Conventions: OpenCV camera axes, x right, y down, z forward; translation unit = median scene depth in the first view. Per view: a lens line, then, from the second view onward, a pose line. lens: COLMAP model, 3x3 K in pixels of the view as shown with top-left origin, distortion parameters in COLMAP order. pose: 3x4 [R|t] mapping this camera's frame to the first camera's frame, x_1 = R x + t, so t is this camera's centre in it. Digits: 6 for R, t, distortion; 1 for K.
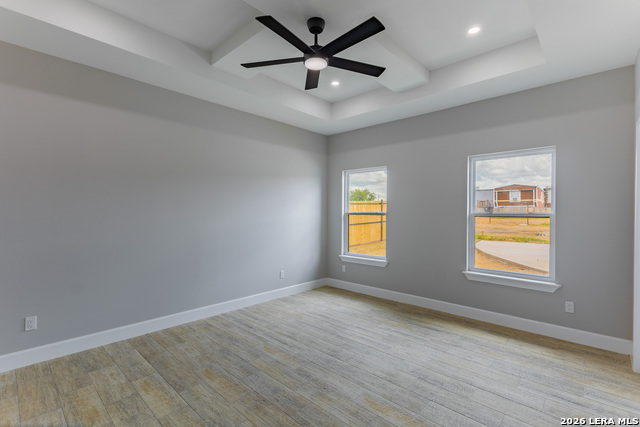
lens RADIAL K [[294.0, 0, 319.0], [0, 294.0, 213.4], [0, 0, 1]] dist [0.003230, 0.000986]
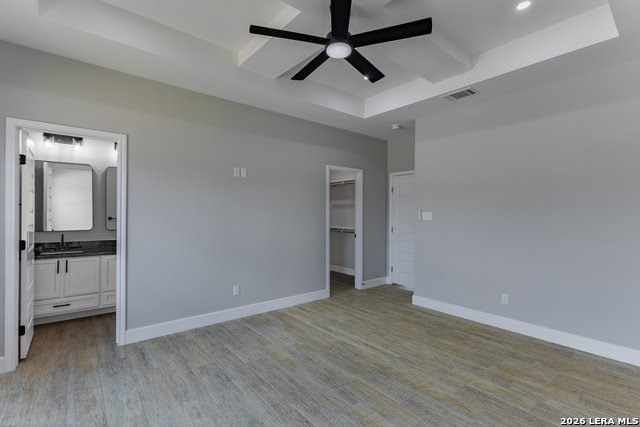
lens RADIAL K [[294.0, 0, 319.0], [0, 294.0, 213.4], [0, 0, 1]] dist [0.003230, 0.000986]
pose [[-0.991477, -0.012523, 0.129676, -0.079326], [-0.012089, 0.999918, 0.004134, -0.008141], [-0.129717, 0.002531, -0.991548, 2.062573]]
